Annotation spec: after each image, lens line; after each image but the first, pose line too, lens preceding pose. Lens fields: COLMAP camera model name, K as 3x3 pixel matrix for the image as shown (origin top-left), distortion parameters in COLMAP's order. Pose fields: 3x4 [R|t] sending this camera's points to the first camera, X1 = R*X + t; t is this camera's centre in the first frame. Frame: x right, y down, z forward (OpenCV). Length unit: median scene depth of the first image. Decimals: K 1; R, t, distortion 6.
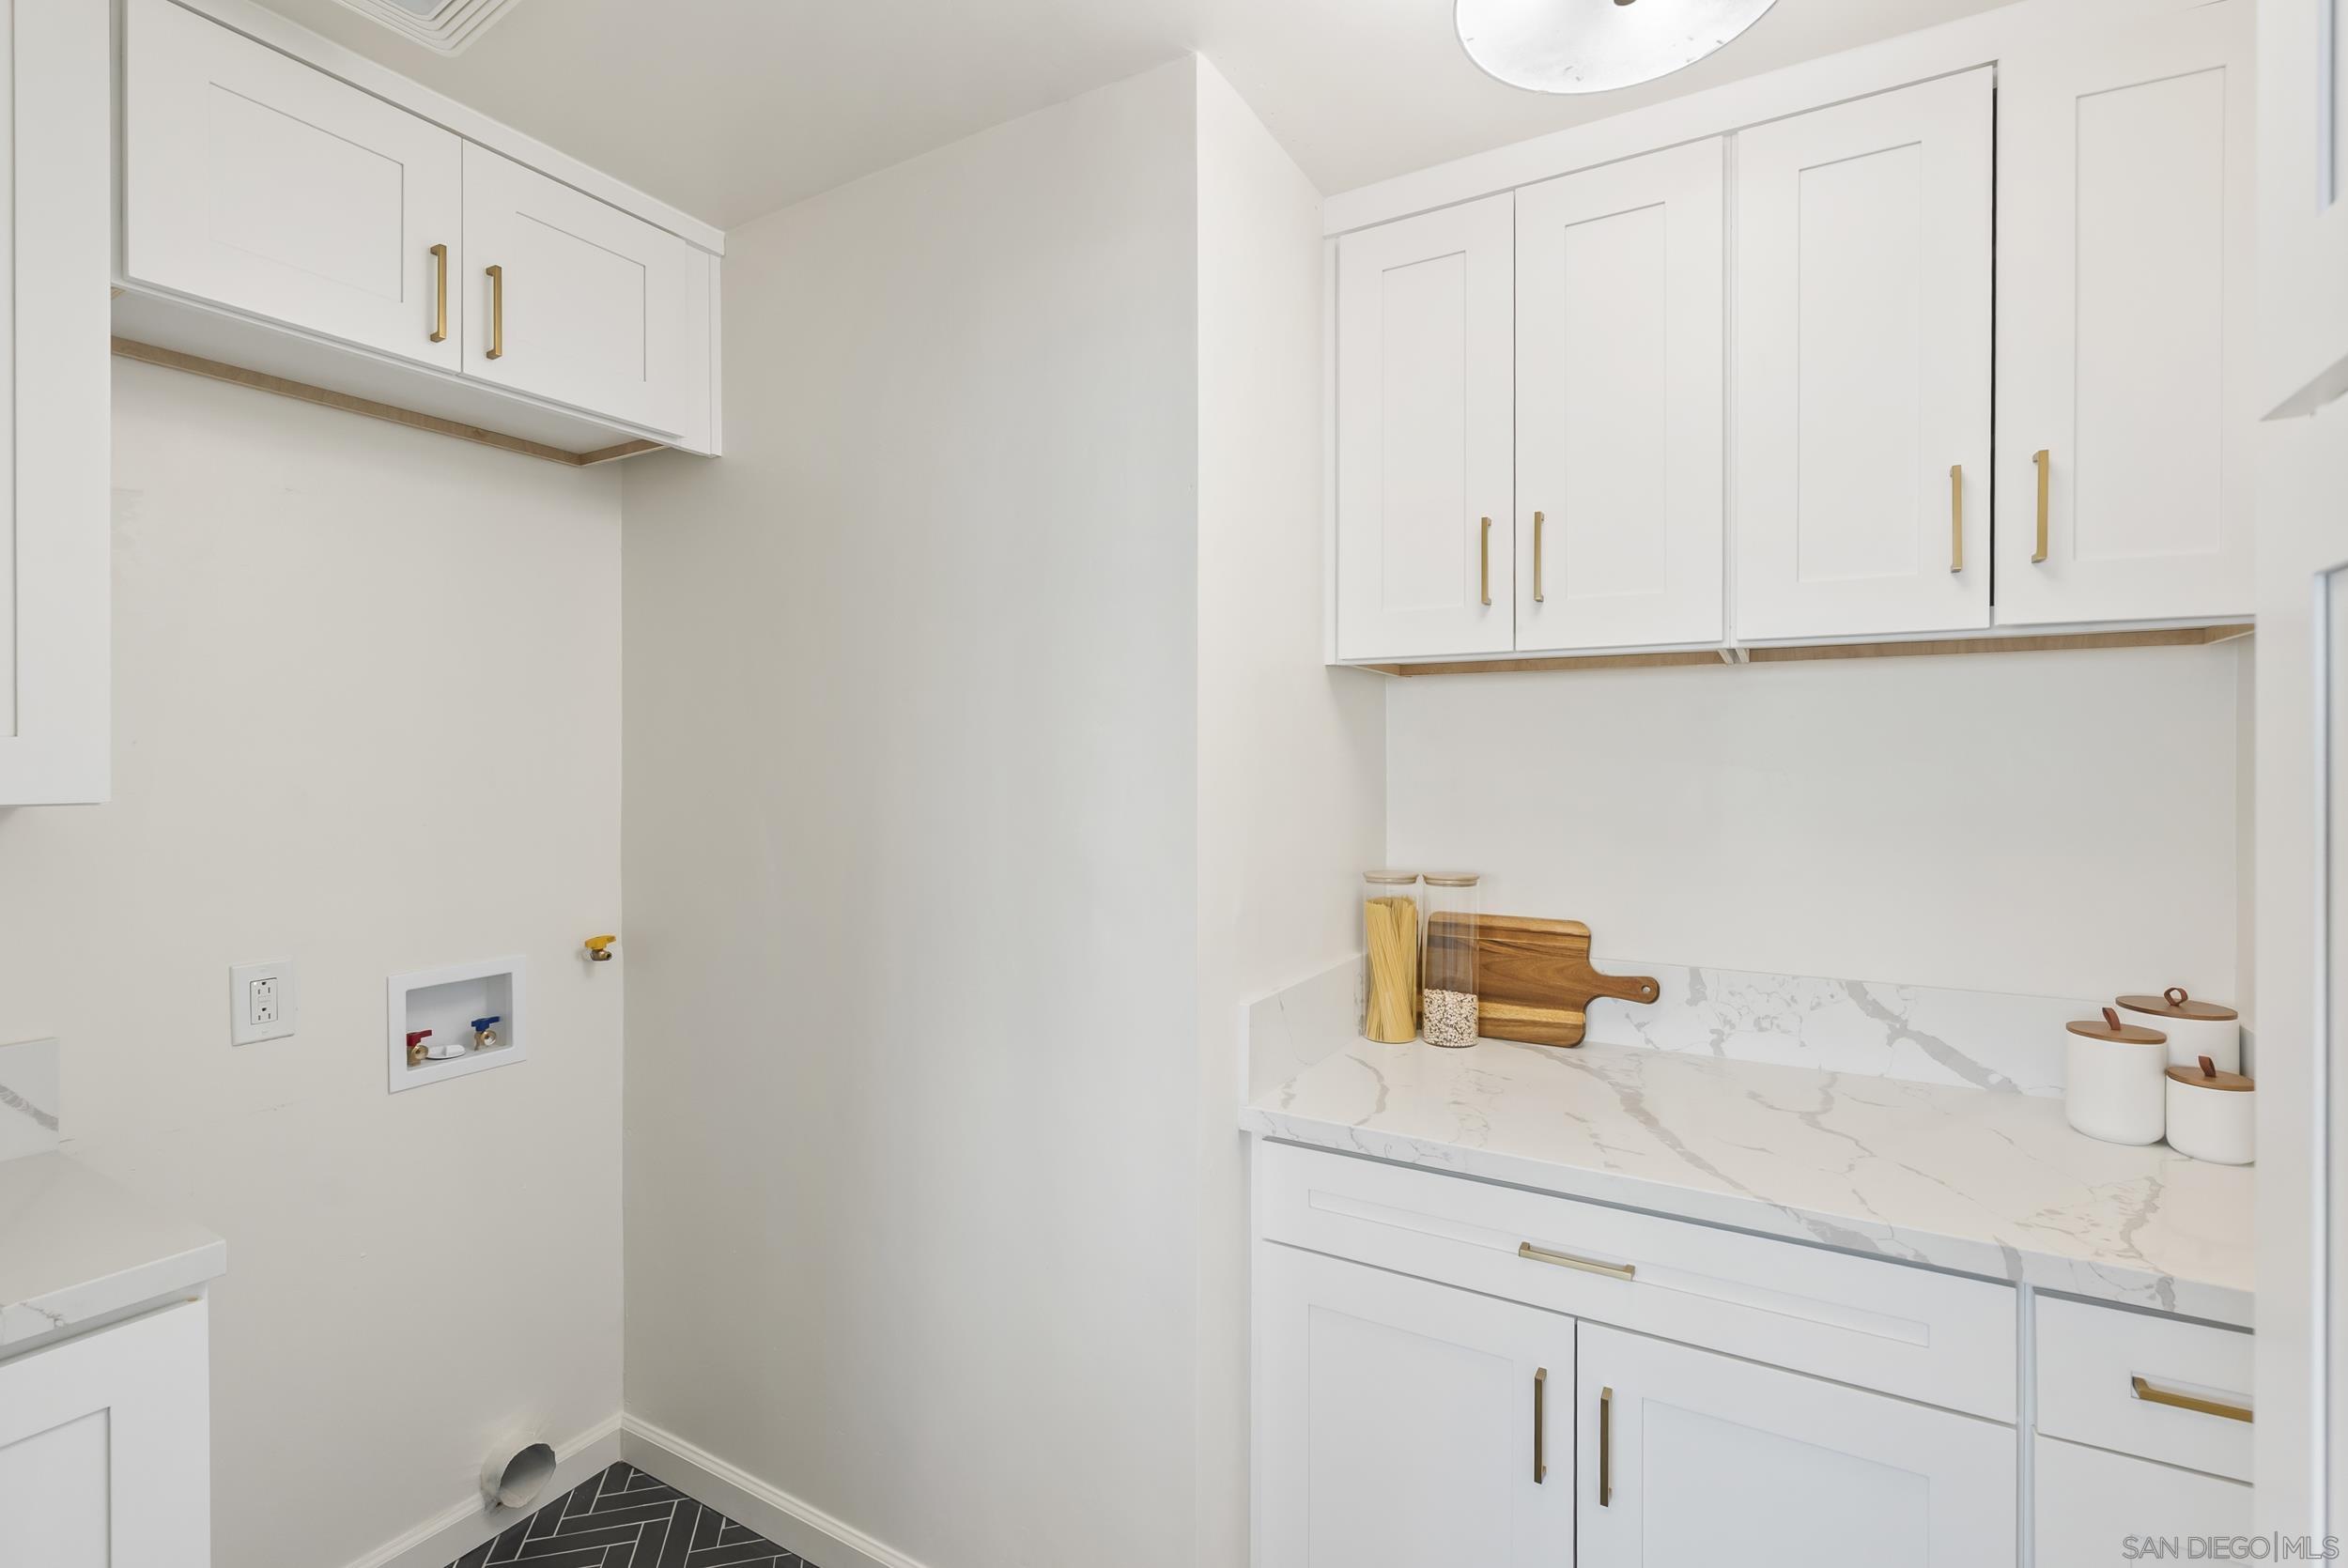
lens RADIAL K [[1059.7, 0, 1171.8], [0, 1059.7, 767.8], [0, 0, 1]] dist [-0.005583, 0.000911]
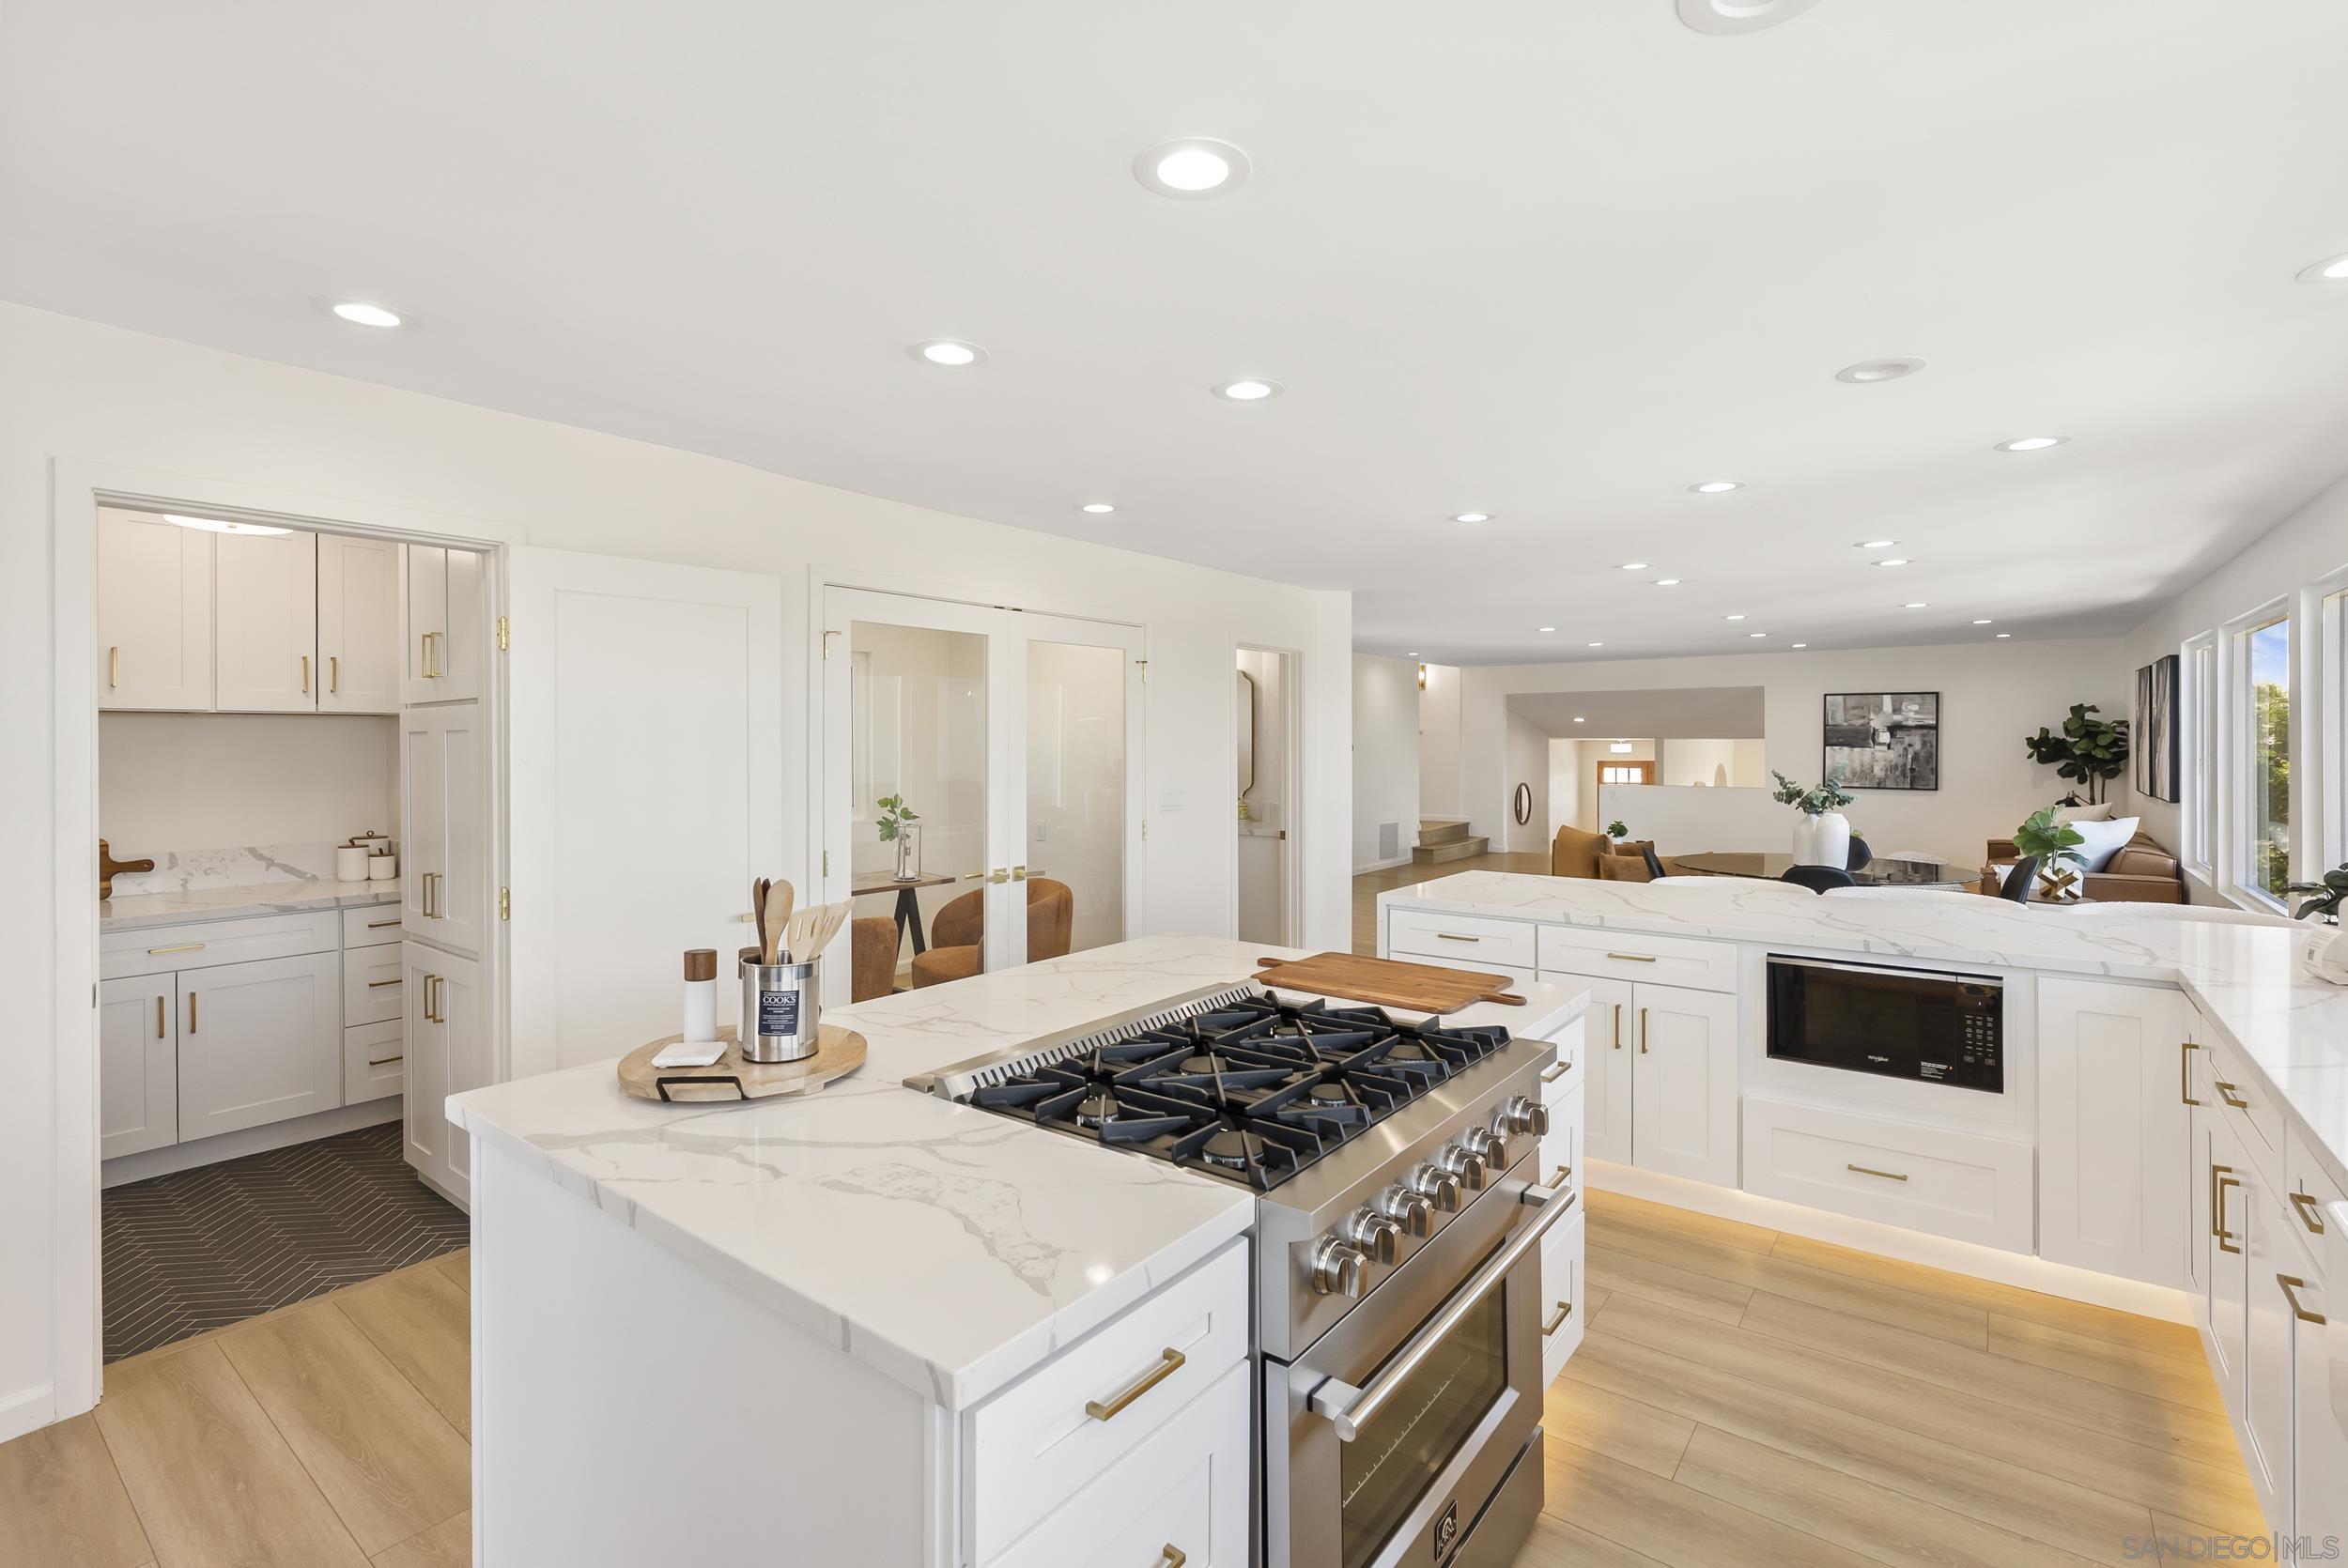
lens RADIAL K [[1067.2, 0, 1154.5], [0, 1067.2, 748.8], [0, 0, 1]] dist [-0.000773, 0.000545]
pose [[0.132251, -0.003493, 0.991210, -1.820359], [0.013379, 0.999909, 0.001739, -0.000706], [-0.991126, 0.013031, 0.132285, -1.670949]]
